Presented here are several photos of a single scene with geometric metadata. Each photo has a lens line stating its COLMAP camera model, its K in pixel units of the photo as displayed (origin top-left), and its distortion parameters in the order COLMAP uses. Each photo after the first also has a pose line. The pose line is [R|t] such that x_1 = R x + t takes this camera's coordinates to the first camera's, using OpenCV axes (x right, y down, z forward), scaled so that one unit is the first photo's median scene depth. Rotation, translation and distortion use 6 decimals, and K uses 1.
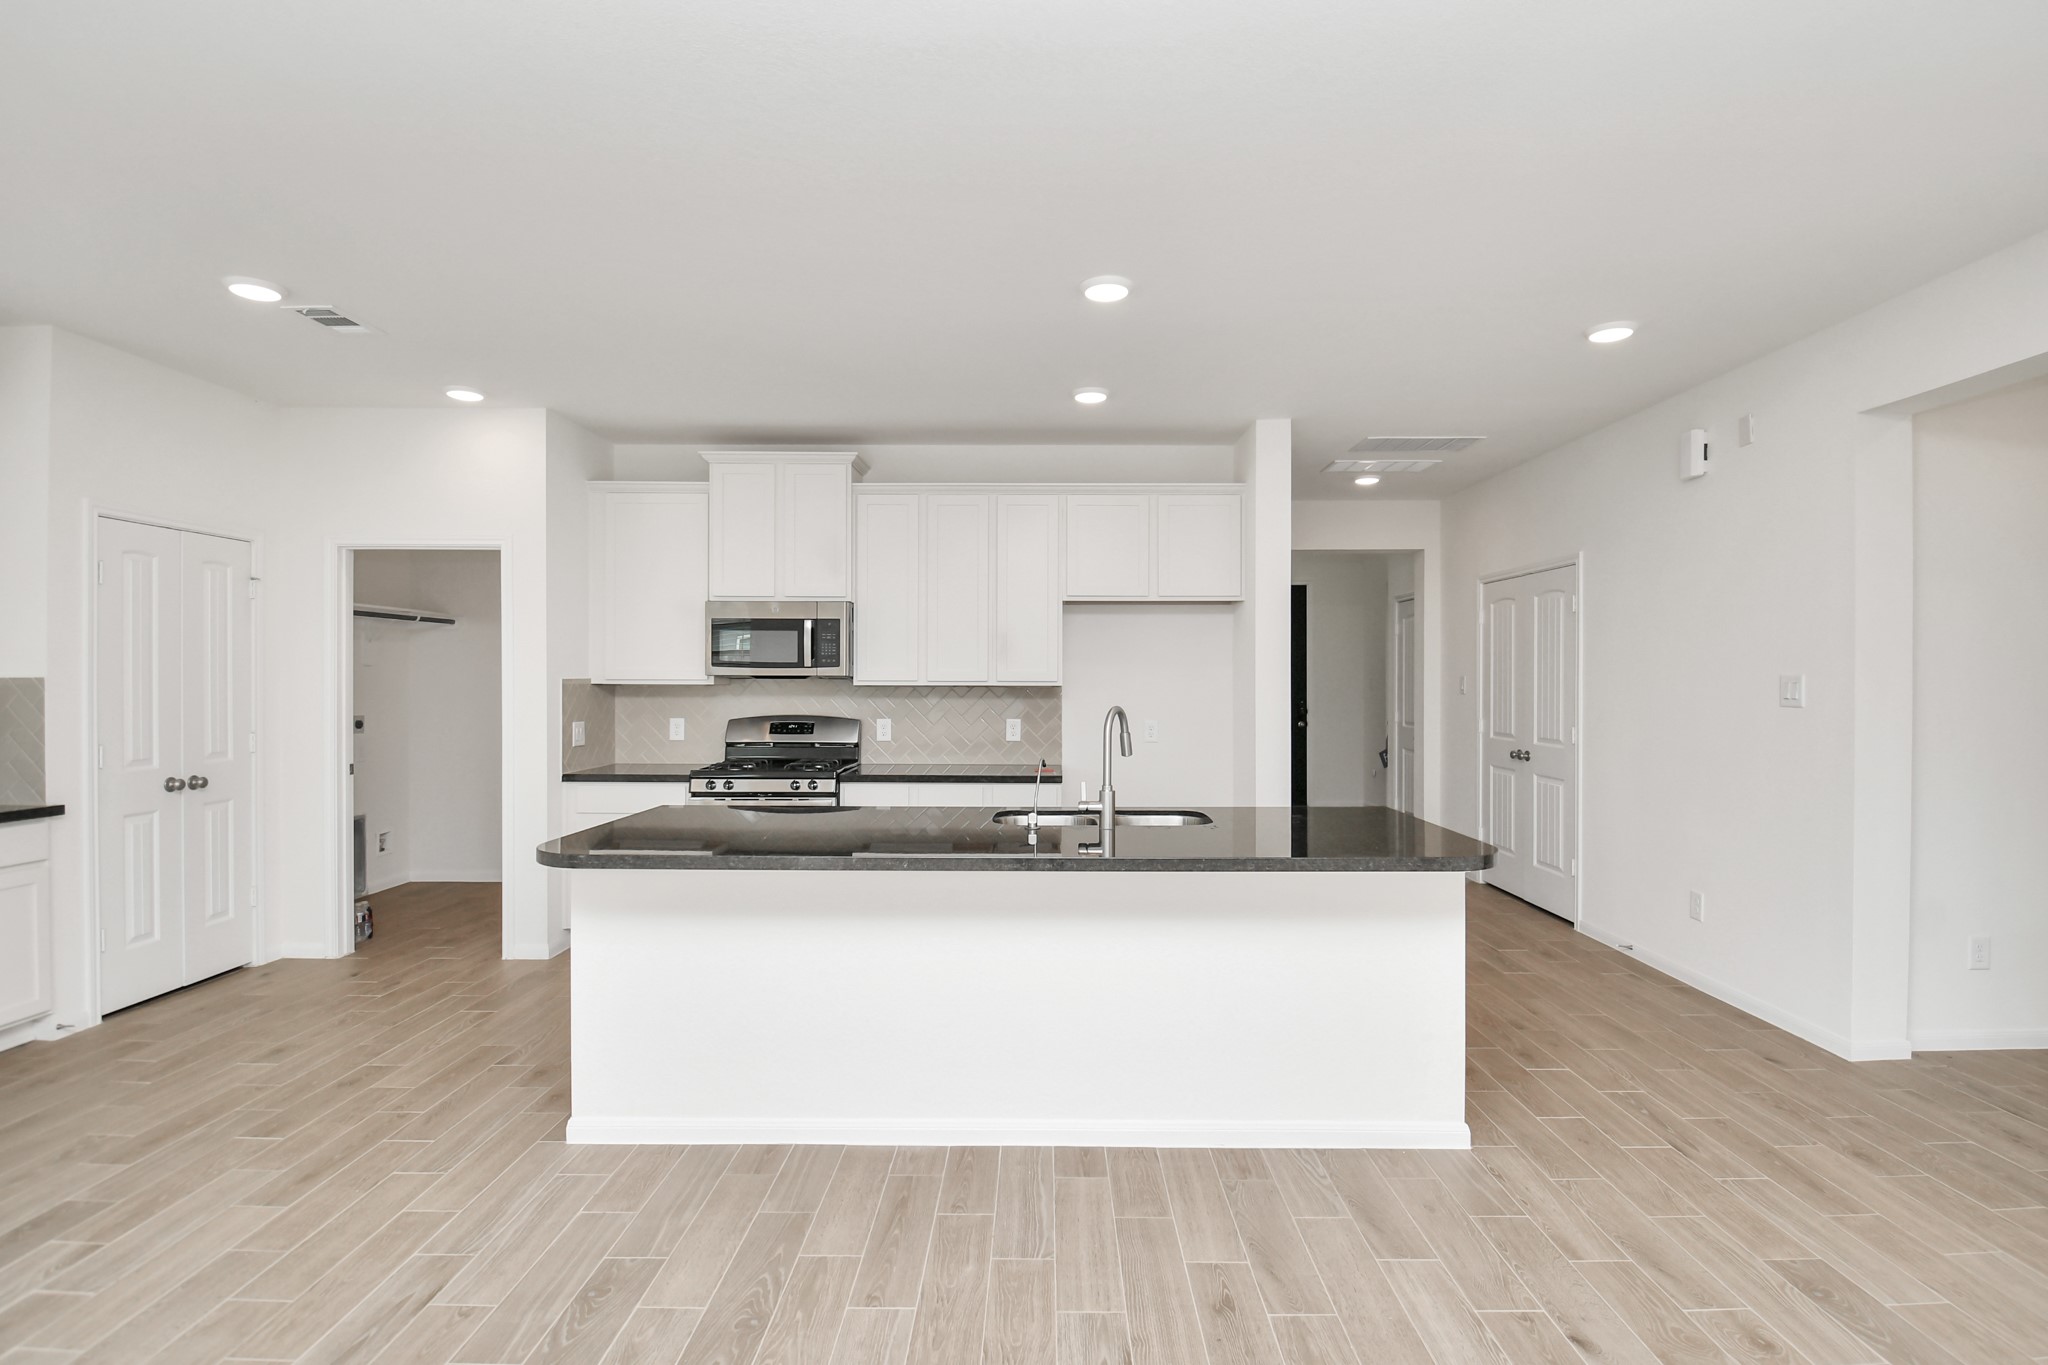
lens RADIAL K [[996.6, 0, 1045.0], [0, 996.6, 686.5], [0, 0, 1]] dist [0.016323, -0.025532]
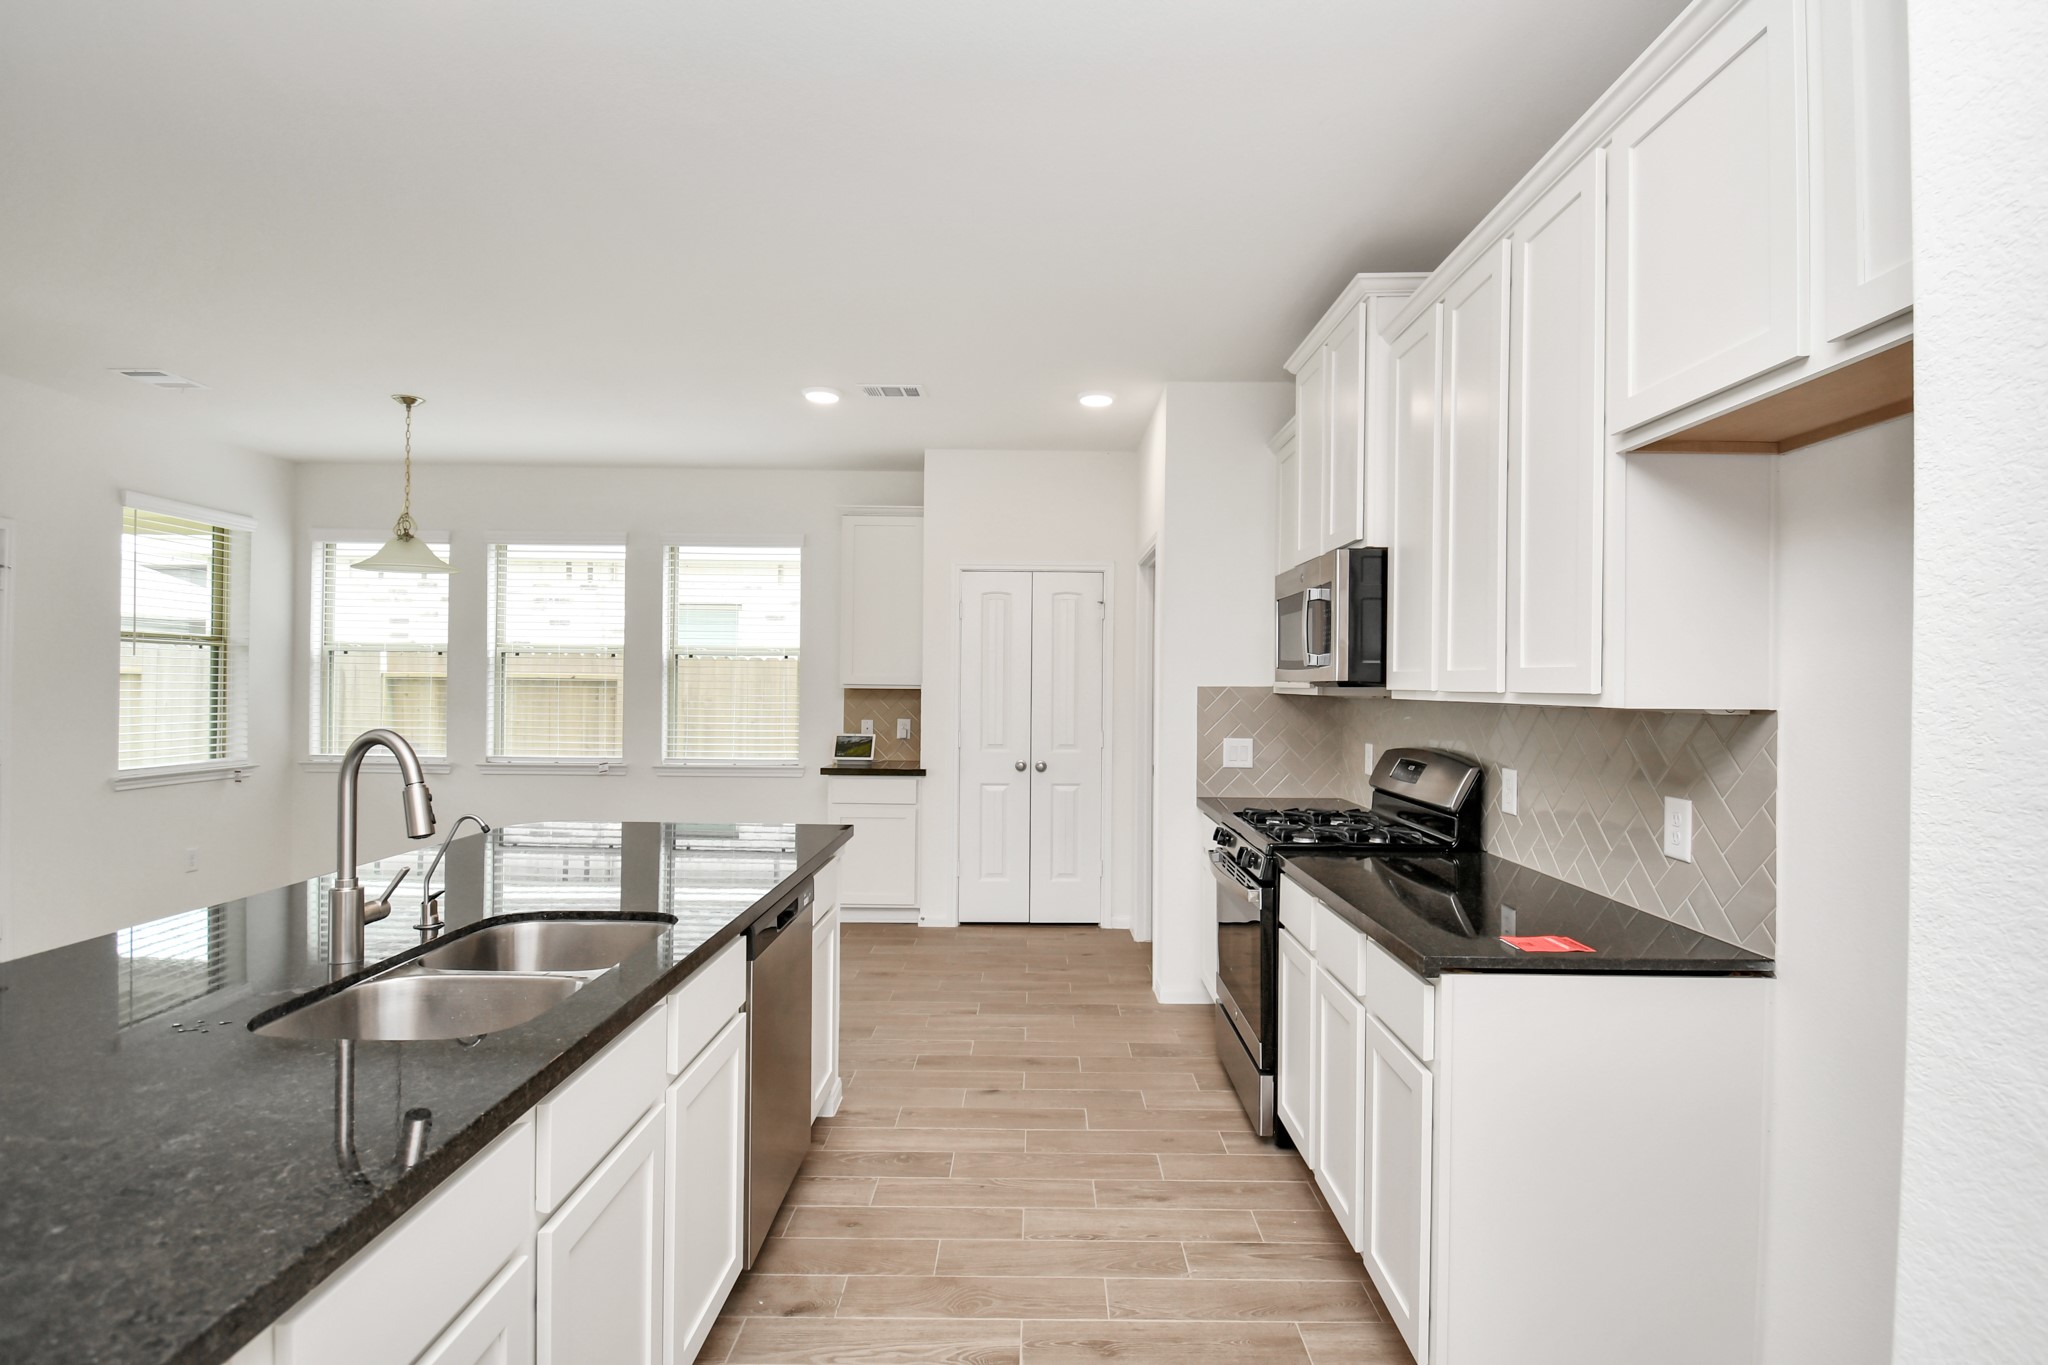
lens RADIAL K [[996.6, 0, 1045.0], [0, 996.6, 686.5], [0, 0, 1]] dist [0.016323, -0.025532]
pose [[0.001988, -0.000382, -0.999998, 0.372527], [-0.015255, 0.999884, -0.000412, -0.005470], [0.999882, 0.015256, 0.001982, 0.860891]]
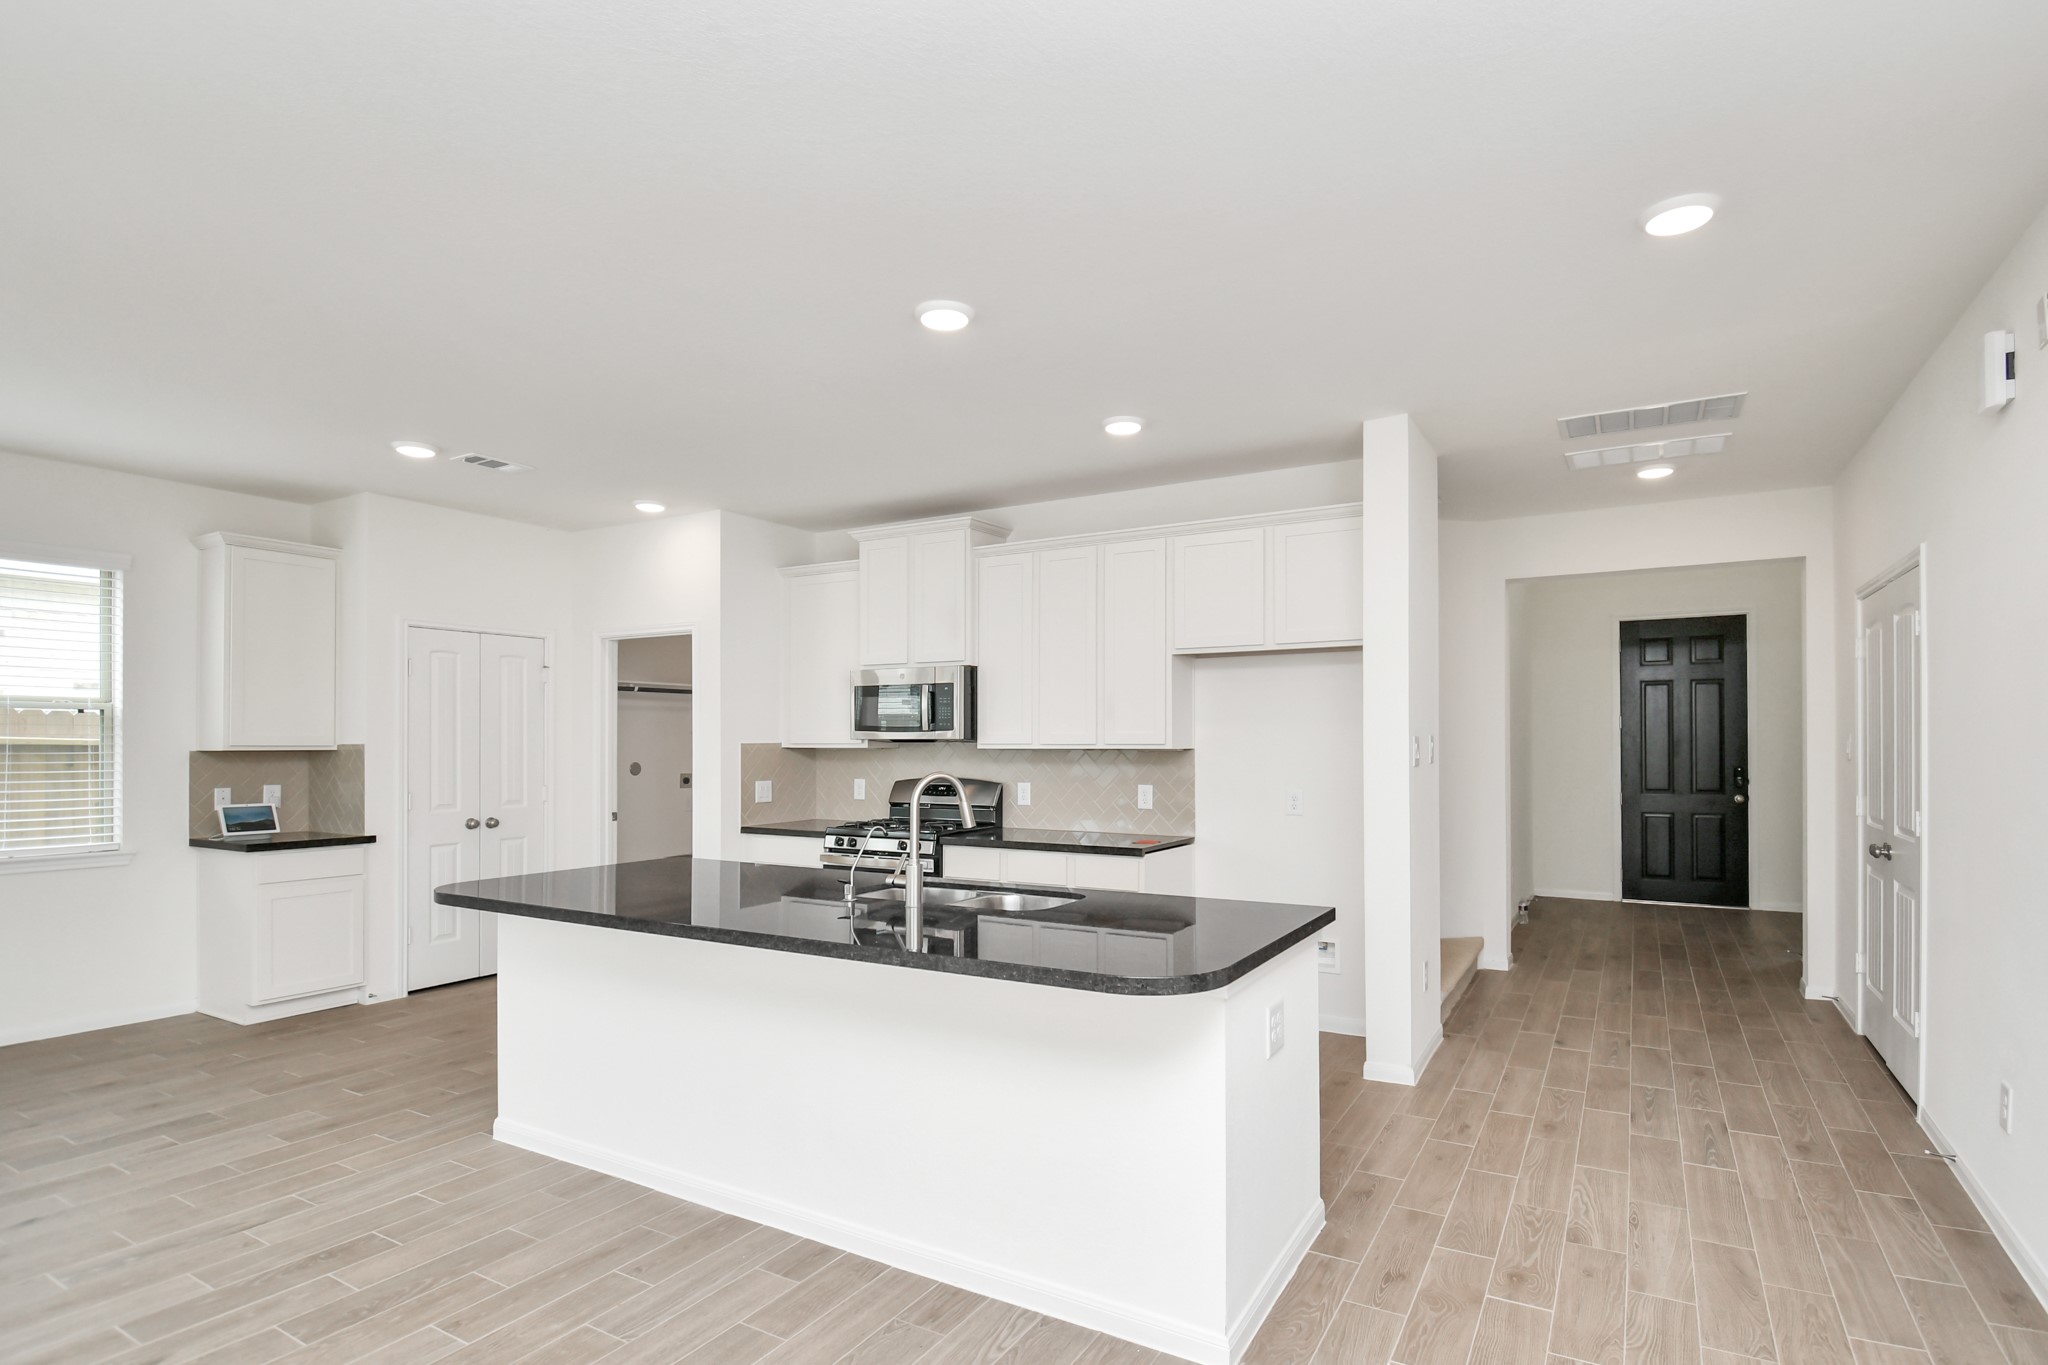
lens RADIAL K [[1021.3, 0, 1050.4], [0, 1021.3, 734.8], [0, 0, 1]] dist [0.017805, -0.028850]
pose [[0.870714, -0.007177, -0.491737, 0.399046], [0.000856, 0.999914, -0.013078, -0.001706], [0.491789, 0.010966, 0.870645, 0.153530]]
